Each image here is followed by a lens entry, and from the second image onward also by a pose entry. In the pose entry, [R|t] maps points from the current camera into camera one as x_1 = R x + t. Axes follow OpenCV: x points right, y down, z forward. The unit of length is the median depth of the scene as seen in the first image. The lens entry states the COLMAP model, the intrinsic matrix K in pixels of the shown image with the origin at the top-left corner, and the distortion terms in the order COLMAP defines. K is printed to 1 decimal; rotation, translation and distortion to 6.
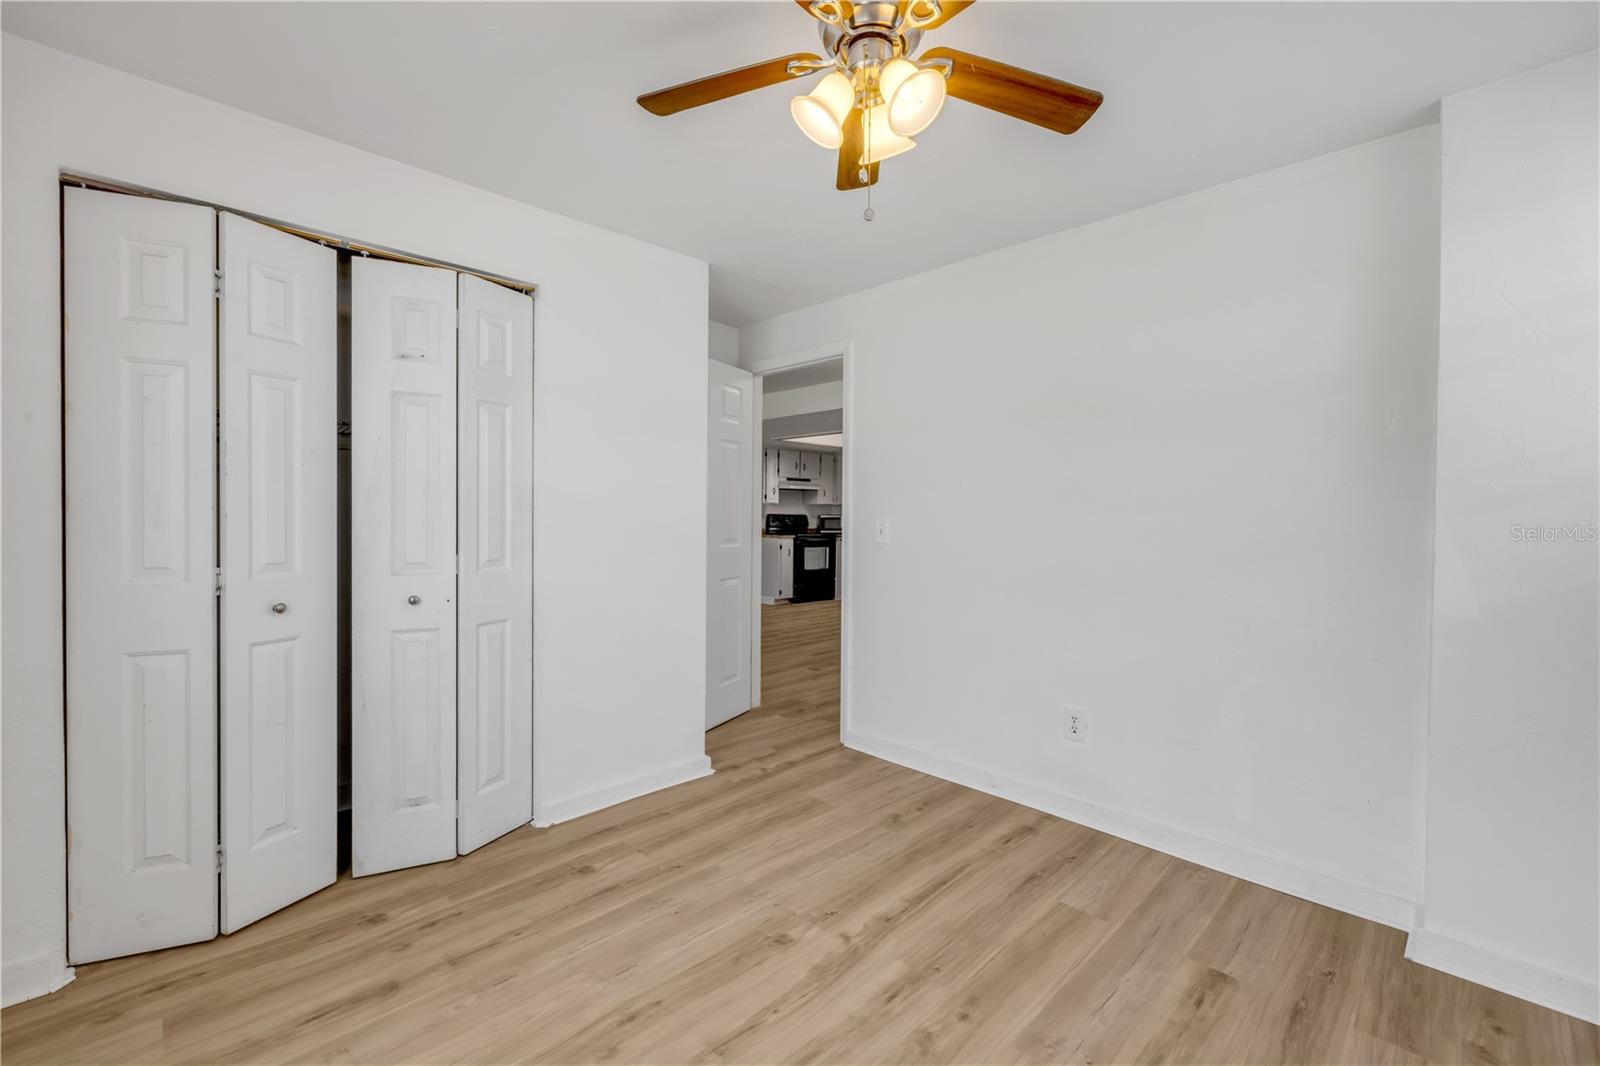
lens RADIAL K [[696.9, 0, 796.8], [0, 696.9, 524.8], [0, 0, 1]] dist [0.001216, -0.000206]
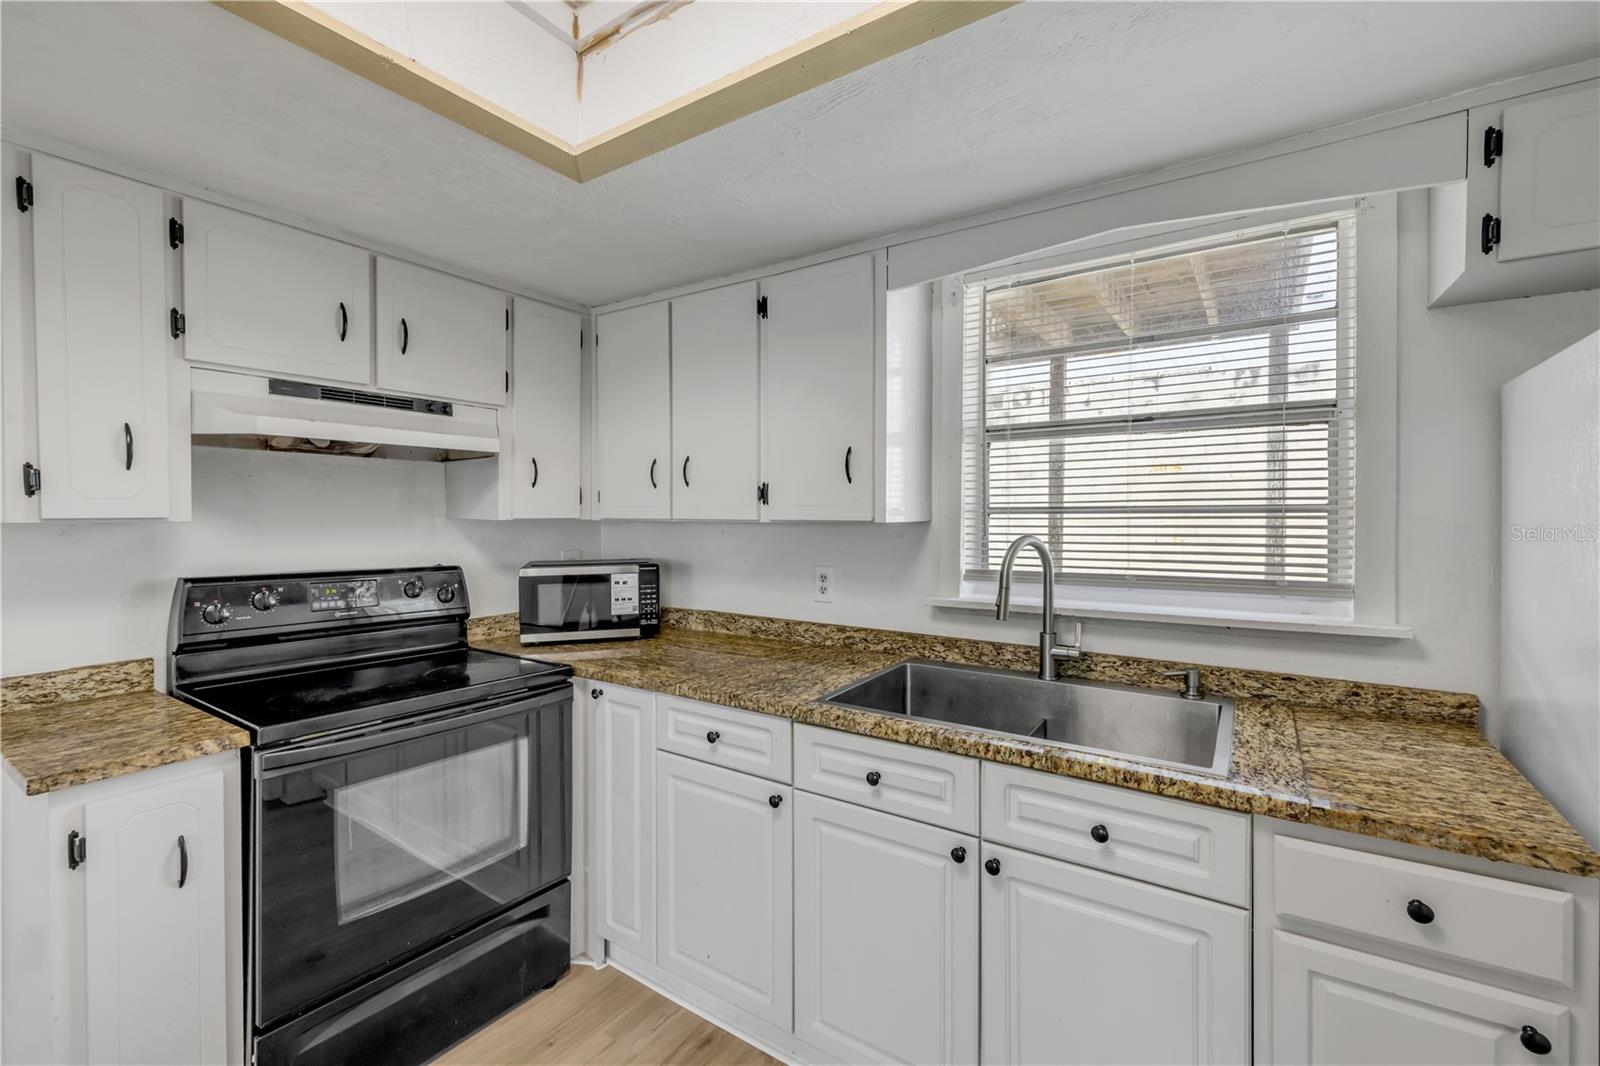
lens RADIAL K [[696.9, 0, 796.8], [0, 696.9, 524.8], [0, 0, 1]] dist [0.001216, -0.000206]
pose [[0.979967, -0.008989, 0.198955, 0.077201], [0.008667, 0.999959, 0.002488, -0.026694], [-0.198969, -0.000714, 0.980006, 0.742101]]
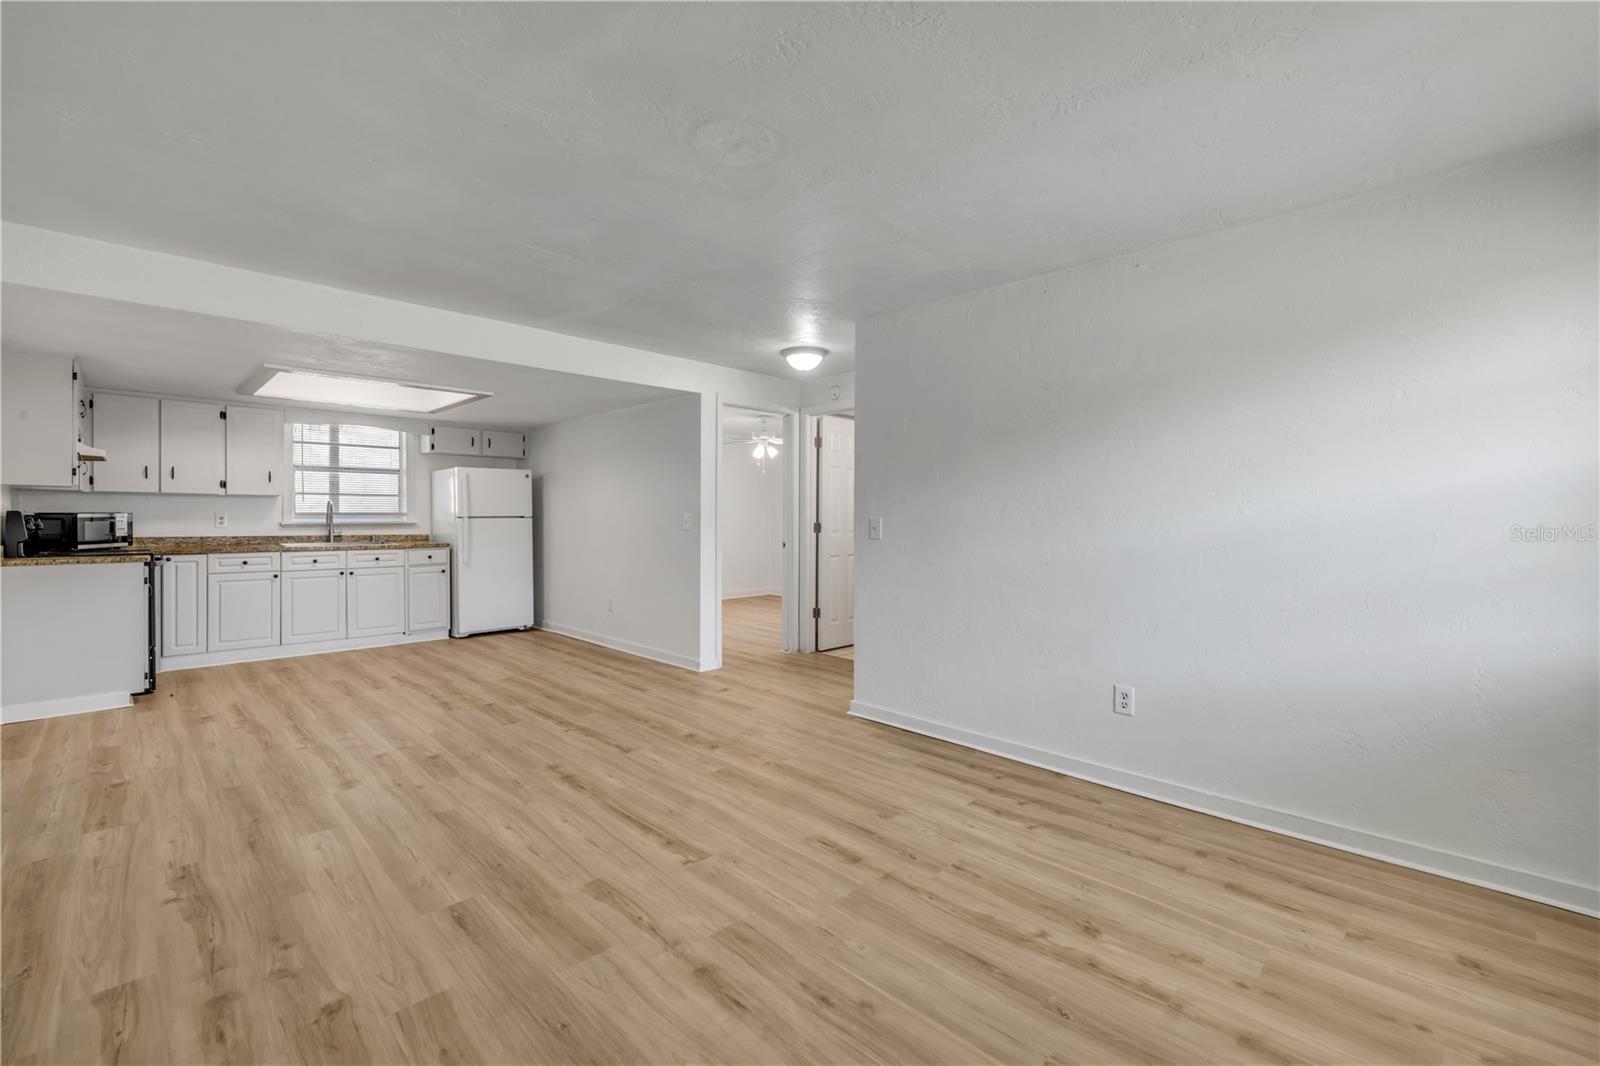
lens RADIAL K [[696.9, 0, 796.8], [0, 696.9, 524.8], [0, 0, 1]] dist [0.001216, -0.000206]
pose [[0.009542, -0.018469, 0.999784, -0.441918], [0.006518, 0.999809, 0.018408, -0.010586], [-0.999933, 0.006341, 0.009661, 0.483931]]
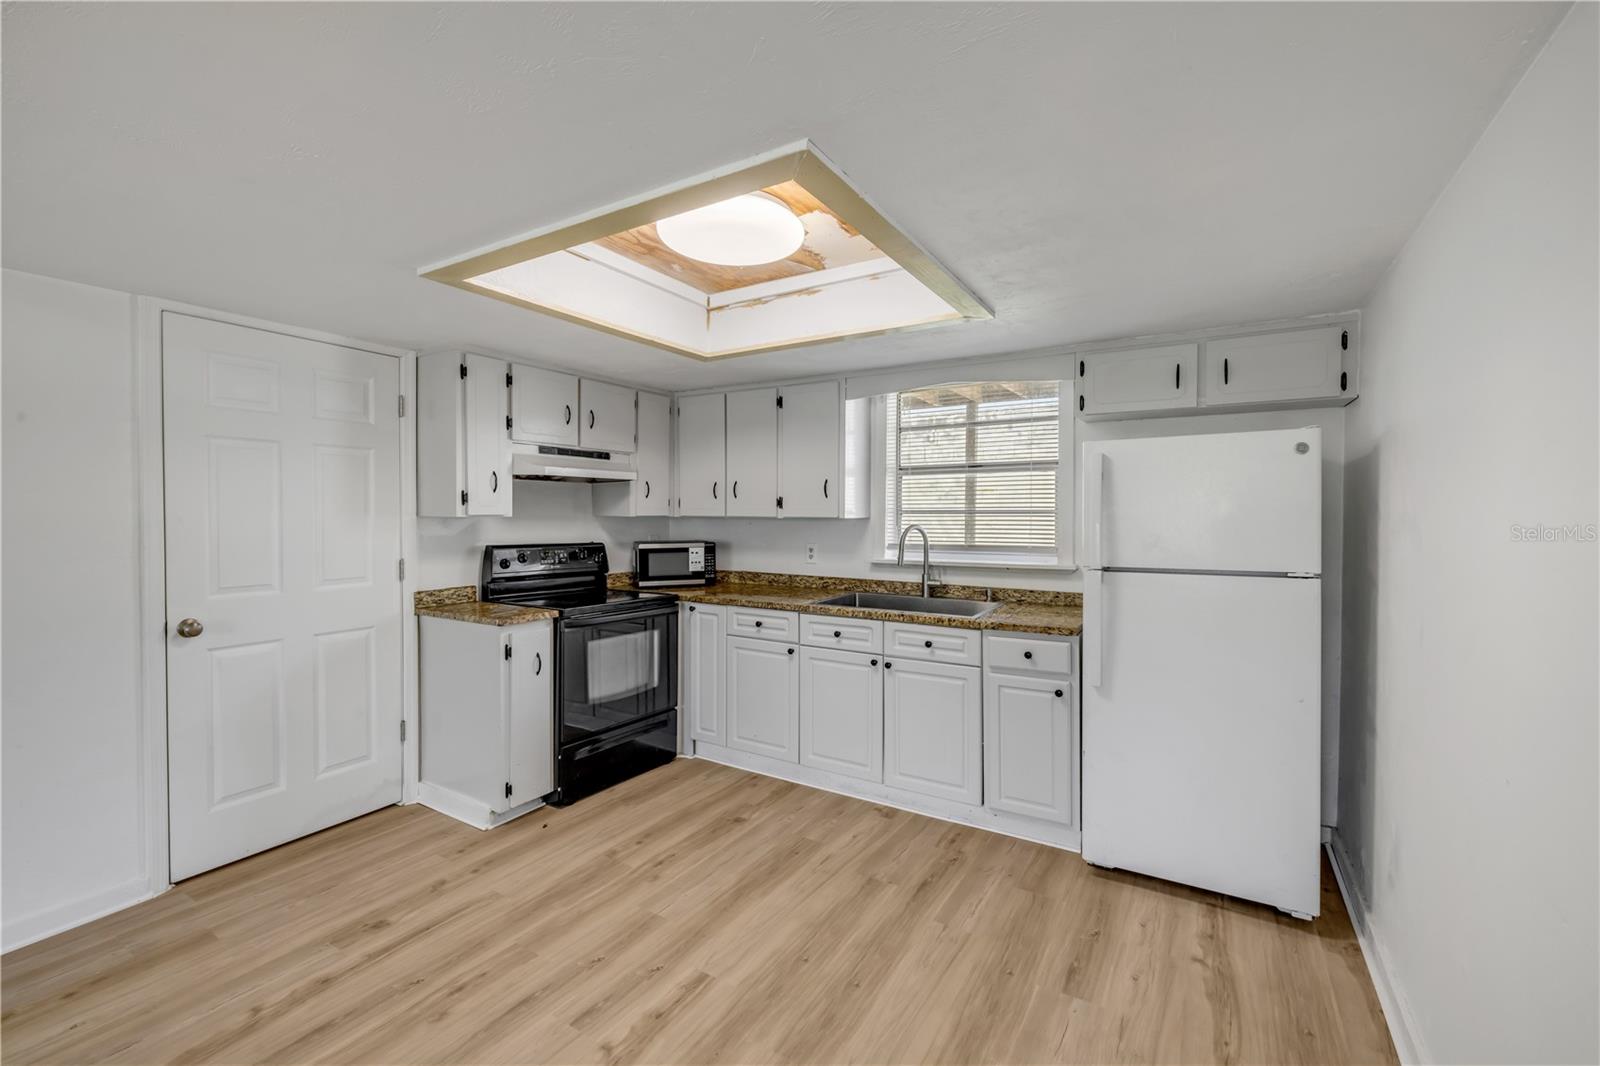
lens RADIAL K [[680.2, 0, 794.9], [0, 680.2, 524.2], [0, 0, 1]] dist [0.000150, -0.000344]
pose [[0.972454, -0.007039, 0.232989, 0.029934], [0.006187, 0.999971, 0.004387, -0.025283], [-0.233013, -0.002824, 0.972470, 0.582221]]
